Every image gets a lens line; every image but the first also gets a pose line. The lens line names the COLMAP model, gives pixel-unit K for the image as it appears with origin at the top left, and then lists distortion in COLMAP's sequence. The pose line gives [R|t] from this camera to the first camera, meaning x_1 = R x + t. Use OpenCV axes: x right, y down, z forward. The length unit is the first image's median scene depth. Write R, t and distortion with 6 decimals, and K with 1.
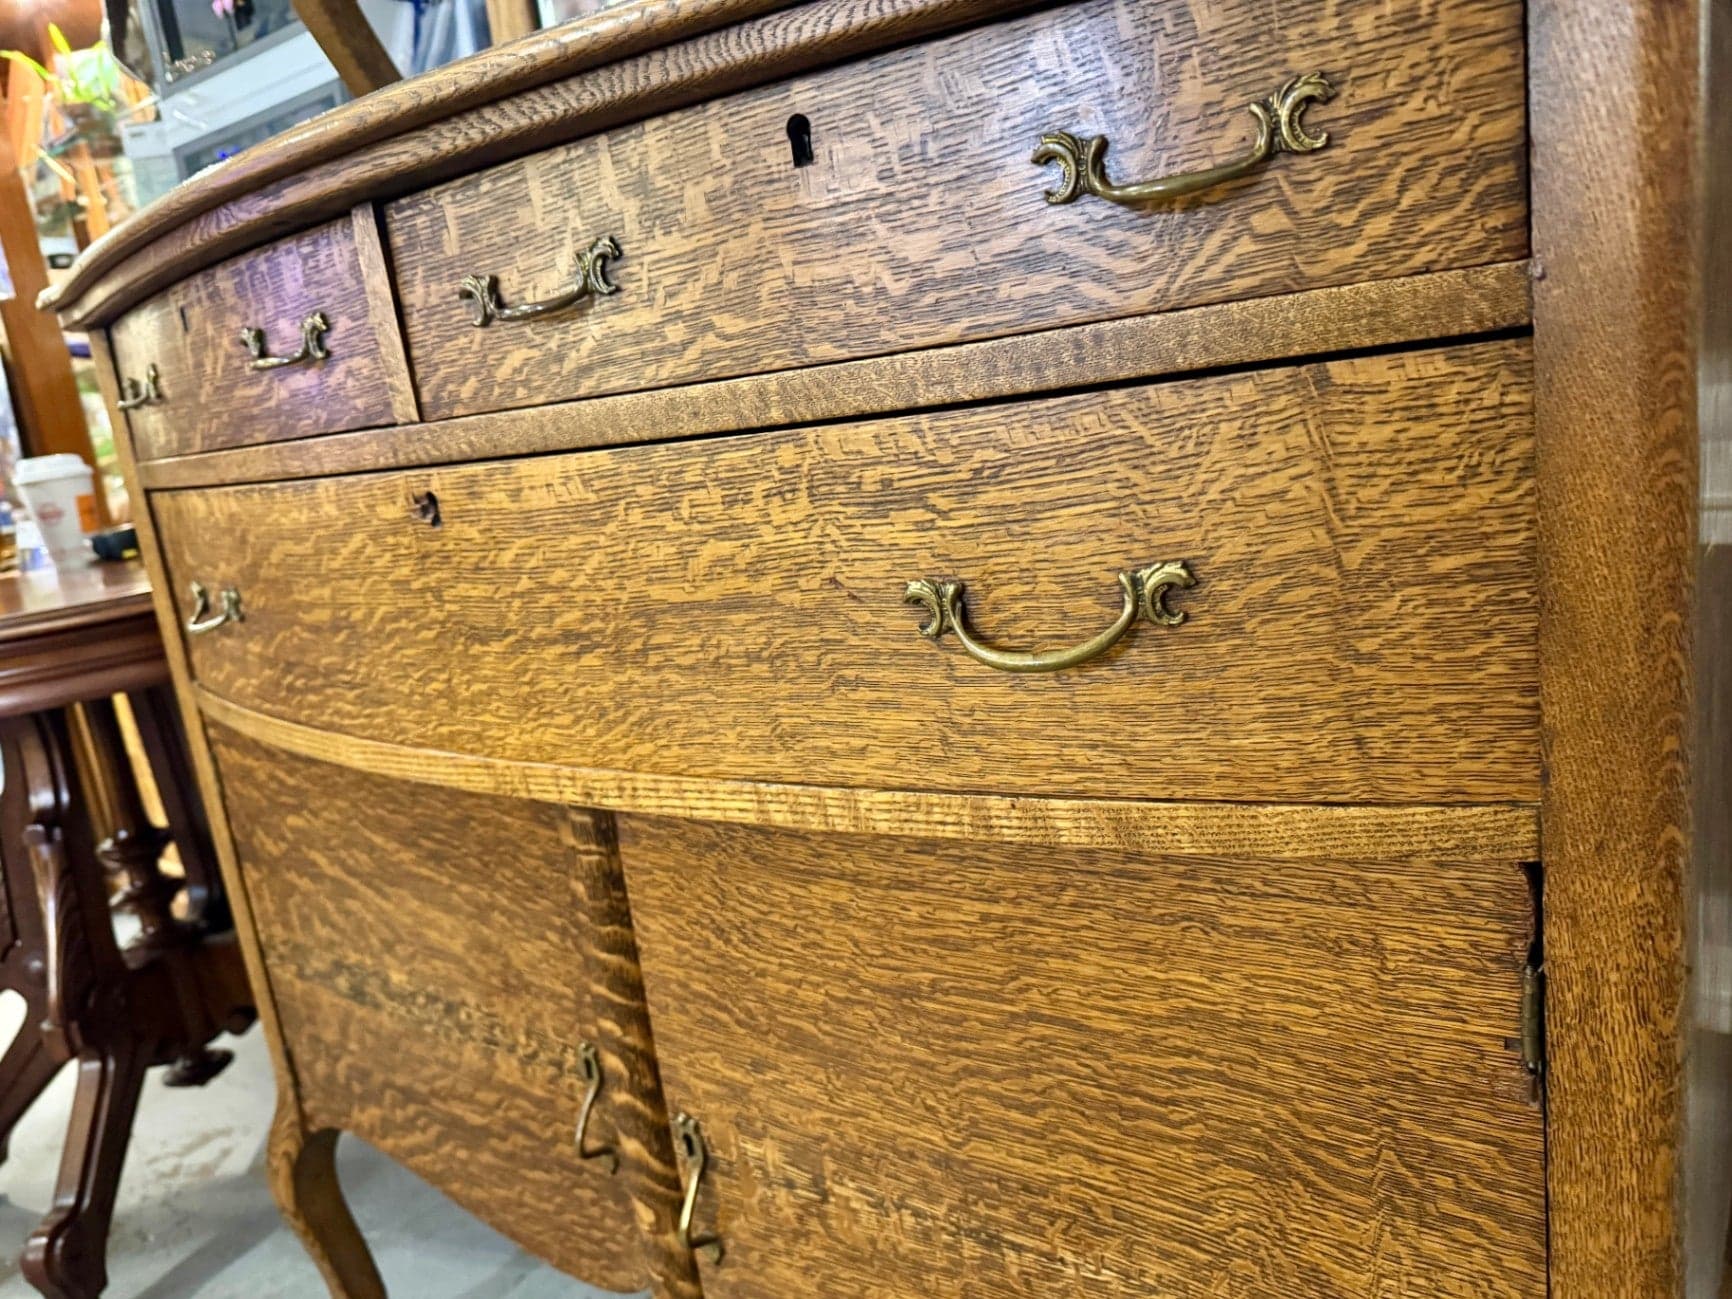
lens RADIAL K [[1211.3, 0, 866.0], [0, 1211.3, 649.5], [0, 0, 1]] dist [0.155298, -0.361208]
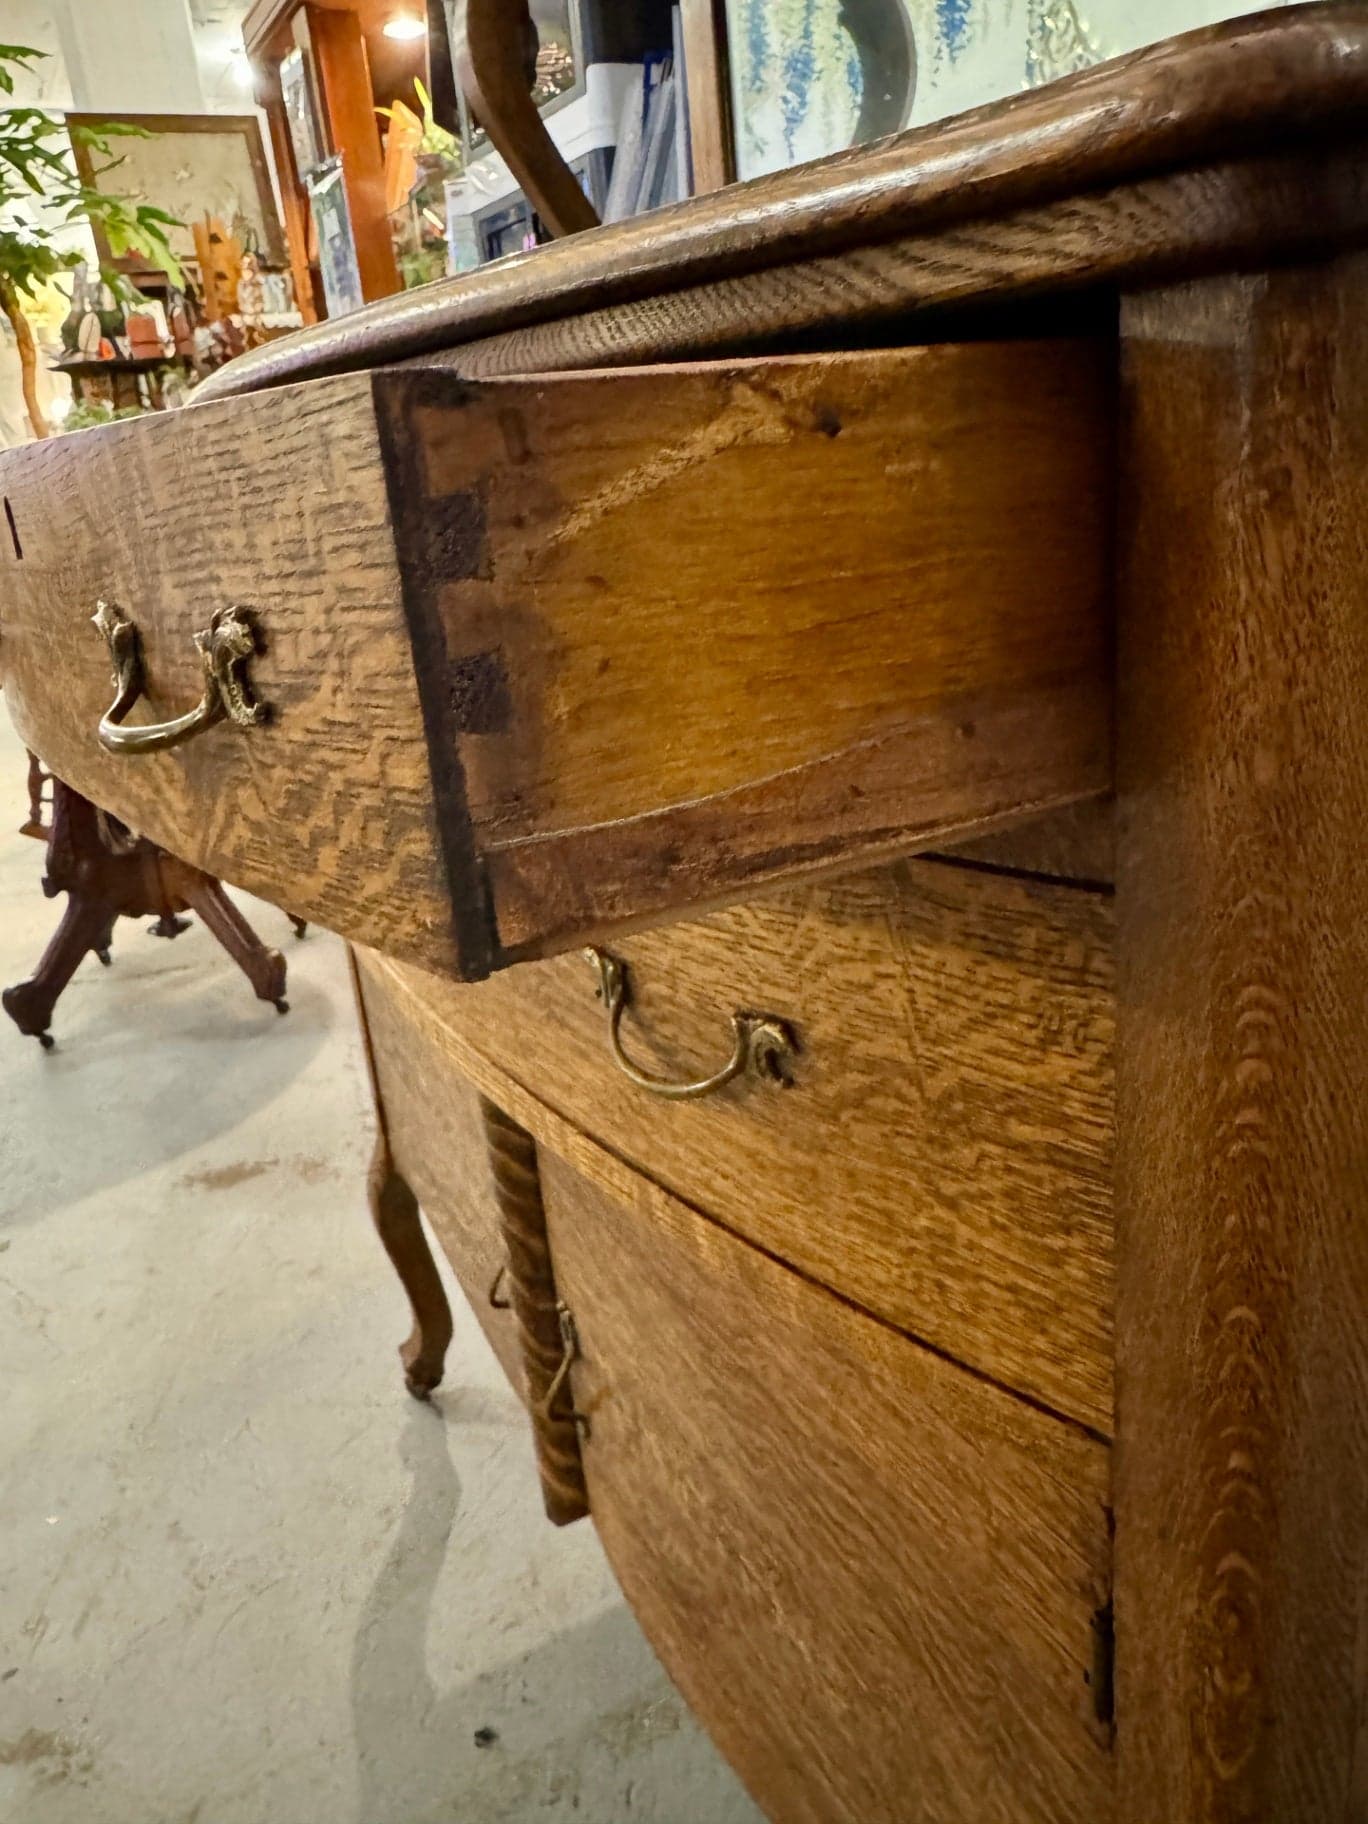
lens RADIAL K [[1275.7, 0, 685.2], [0, 1275.7, 889.1], [0, 0, 1]] dist [0.155298, -0.361208]
pose [[0.899542, 0.186417, -0.395059, 0.446199], [-0.117613, 0.974331, 0.191955, -0.274986], [0.420702, -0.126208, 0.898377, 0.146940]]
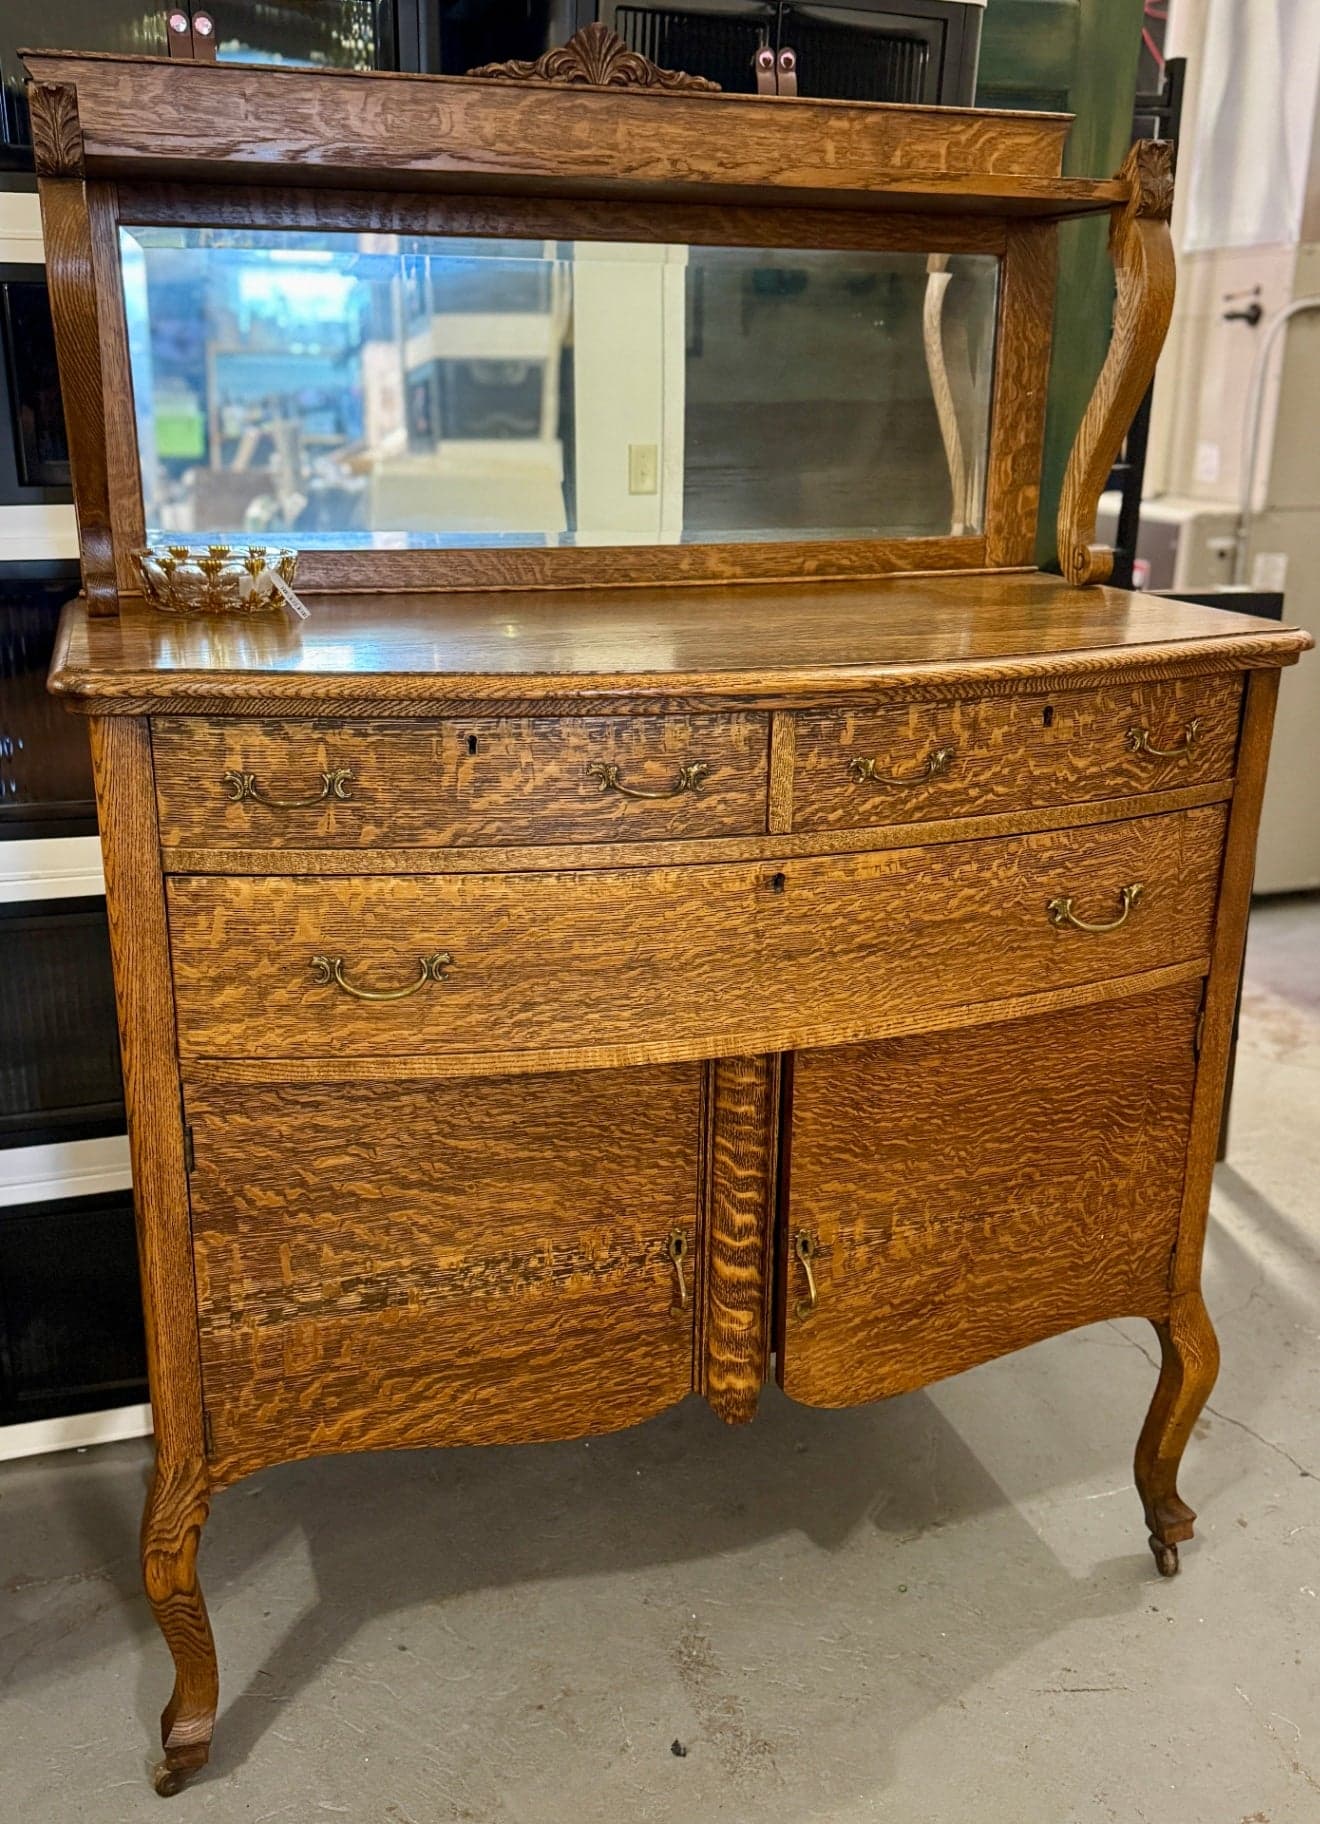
lens RADIAL K [[1594.7, 0, 628.2], [0, 1594.7, 905.0], [0, 0, 1]] dist [0.172888, -0.336614]
pose [[0.584309, -0.111809, 0.803792, -2.641280], [0.086956, 0.993387, 0.074970, -0.316339], [-0.806859, 0.026089, 0.590168, -0.125774]]
